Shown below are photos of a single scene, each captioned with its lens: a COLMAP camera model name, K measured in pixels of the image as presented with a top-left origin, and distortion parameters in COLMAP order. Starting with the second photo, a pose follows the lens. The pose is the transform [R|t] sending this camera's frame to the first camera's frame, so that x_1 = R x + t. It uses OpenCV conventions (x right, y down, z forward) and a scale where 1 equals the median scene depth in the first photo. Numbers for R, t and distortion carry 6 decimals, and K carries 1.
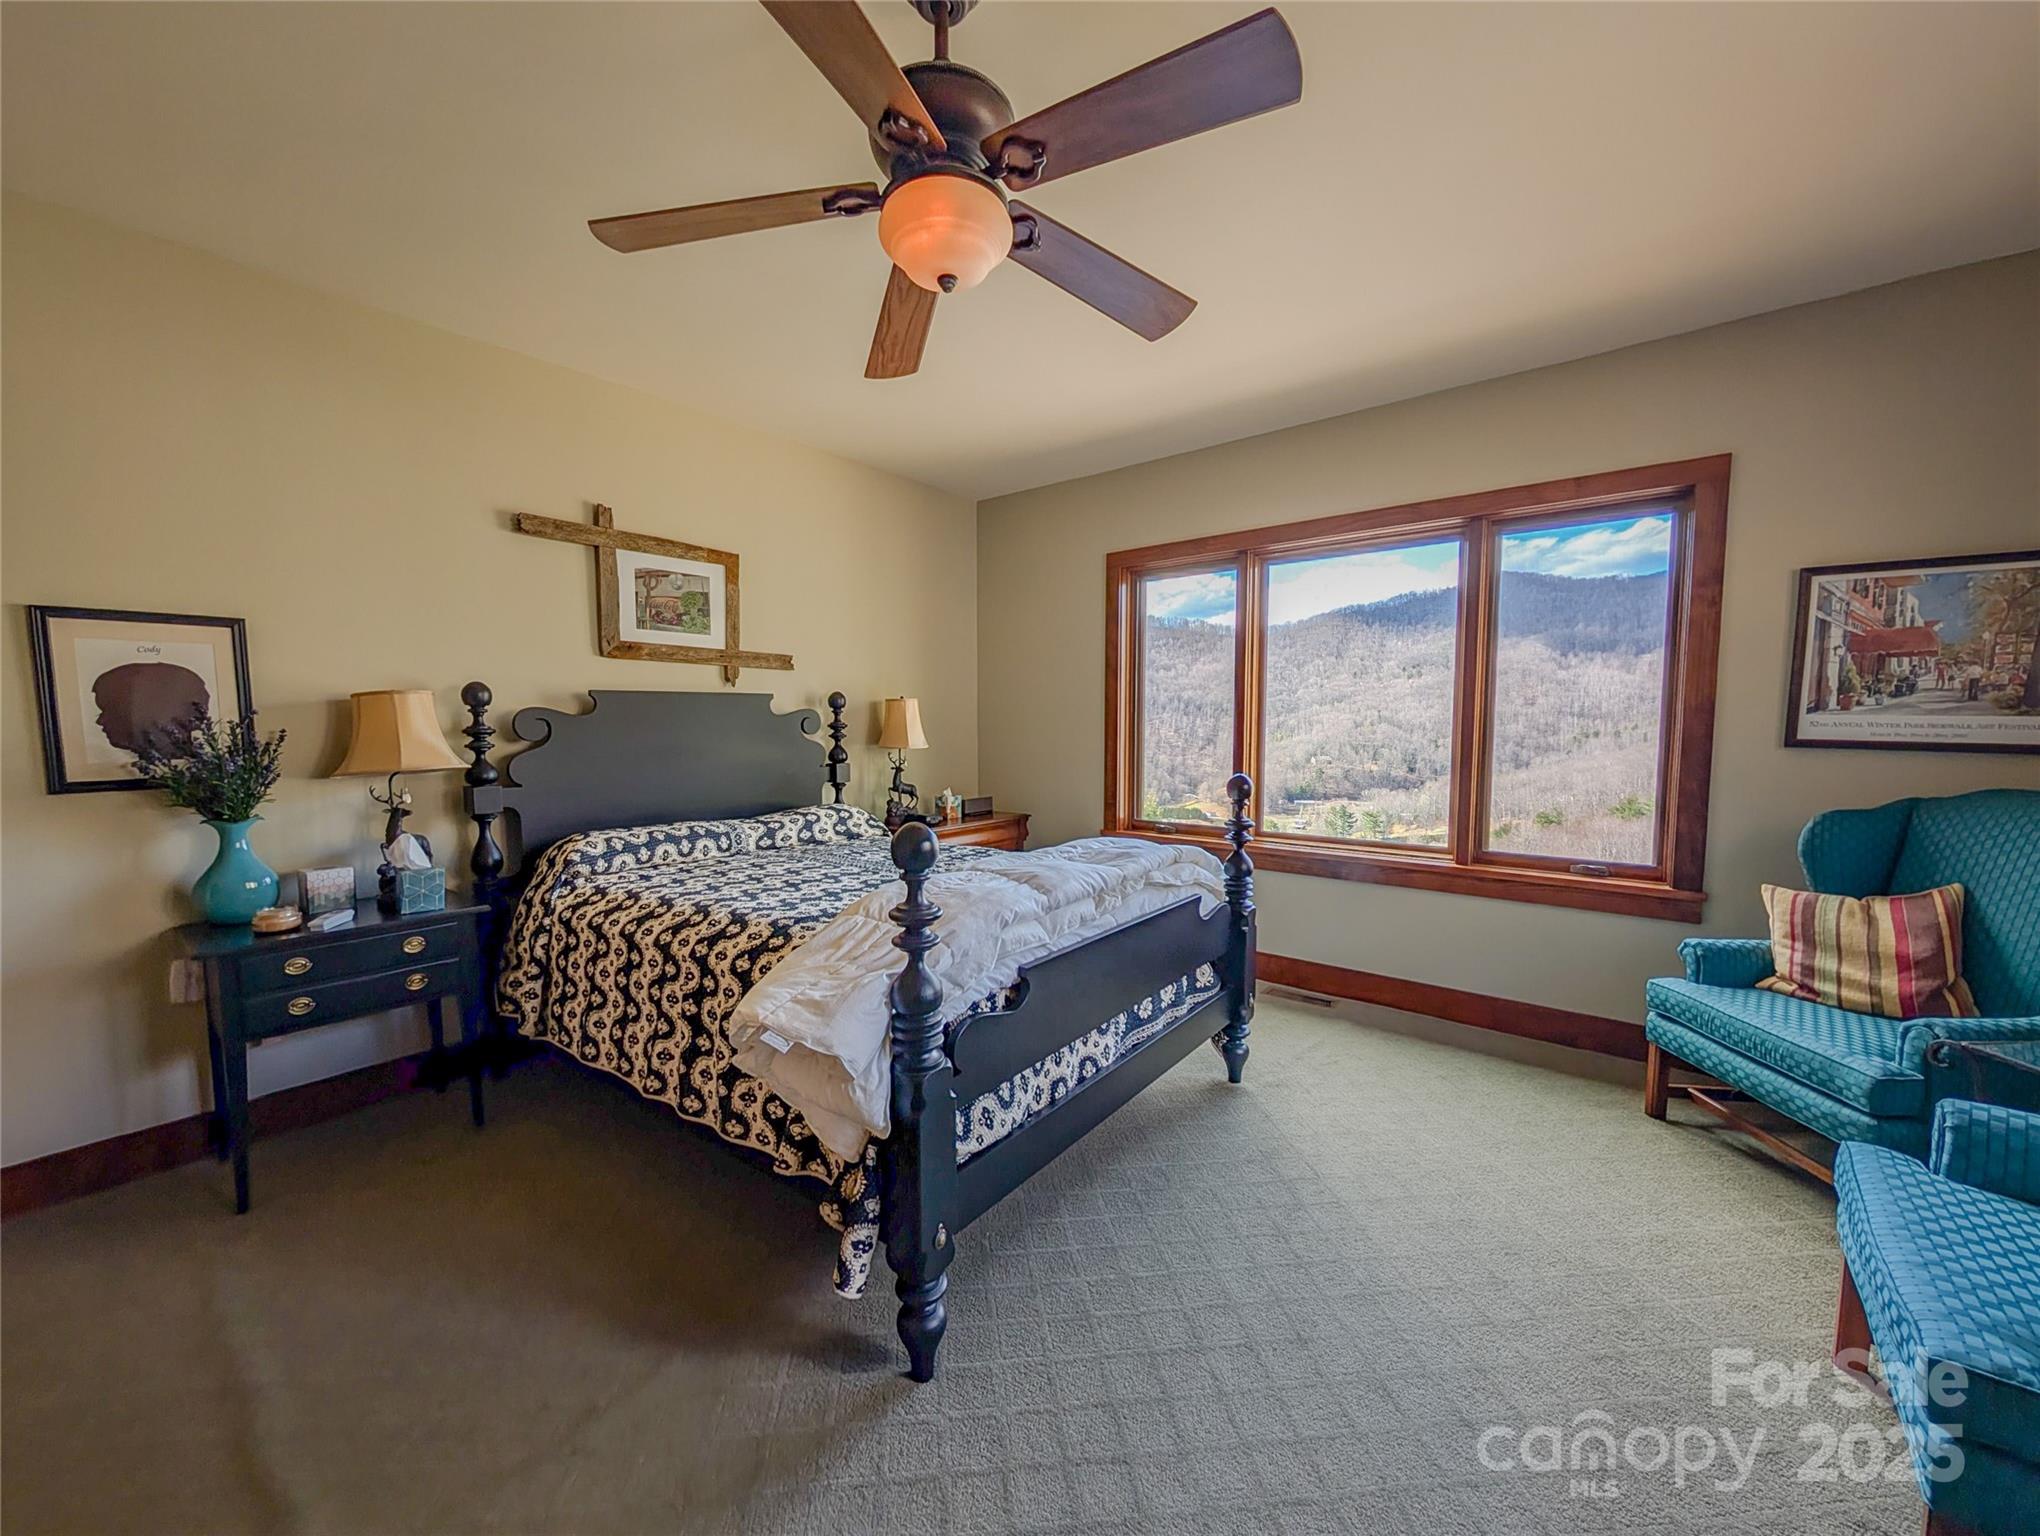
lens RADIAL K [[770.1, 0, 1015.1], [0, 770.1, 775.8], [0, 0, 1]] dist [0.001397, -0.000208]
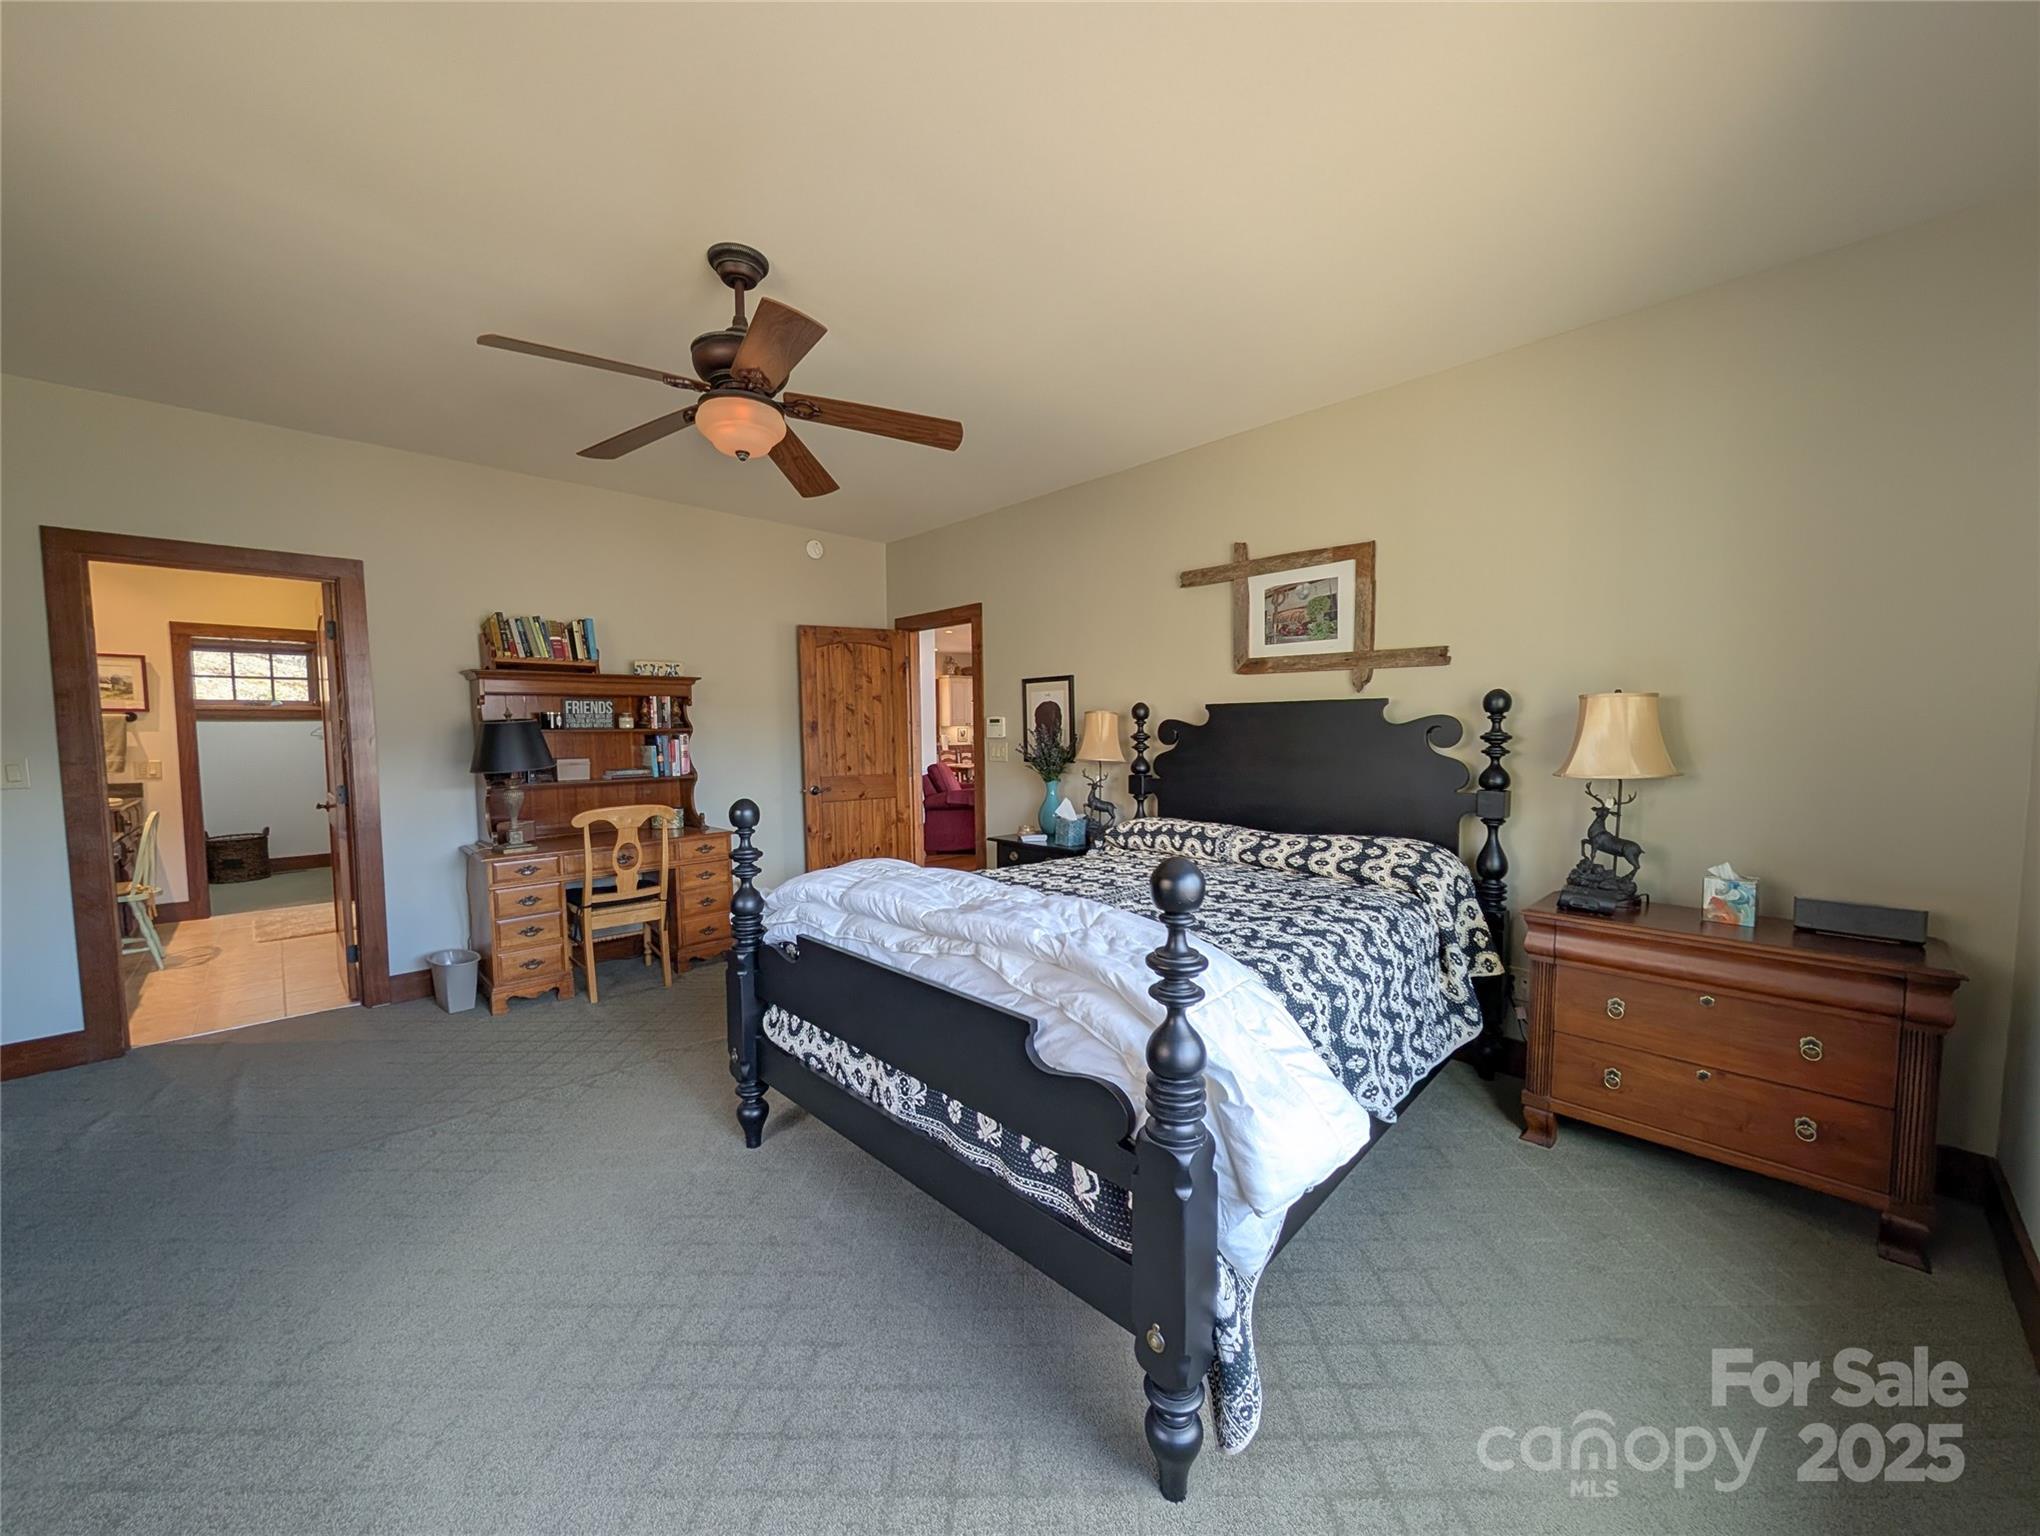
lens RADIAL K [[770.1, 0, 1026.5], [0, 770.1, 776.6], [0, 0, 1]] dist [0.001397, -0.000208]
pose [[-0.116806, 0.067487, -0.990859, 0.625083], [-0.067667, 0.994829, 0.075734, -0.064364], [0.990847, 0.075895, -0.111635, 0.785847]]
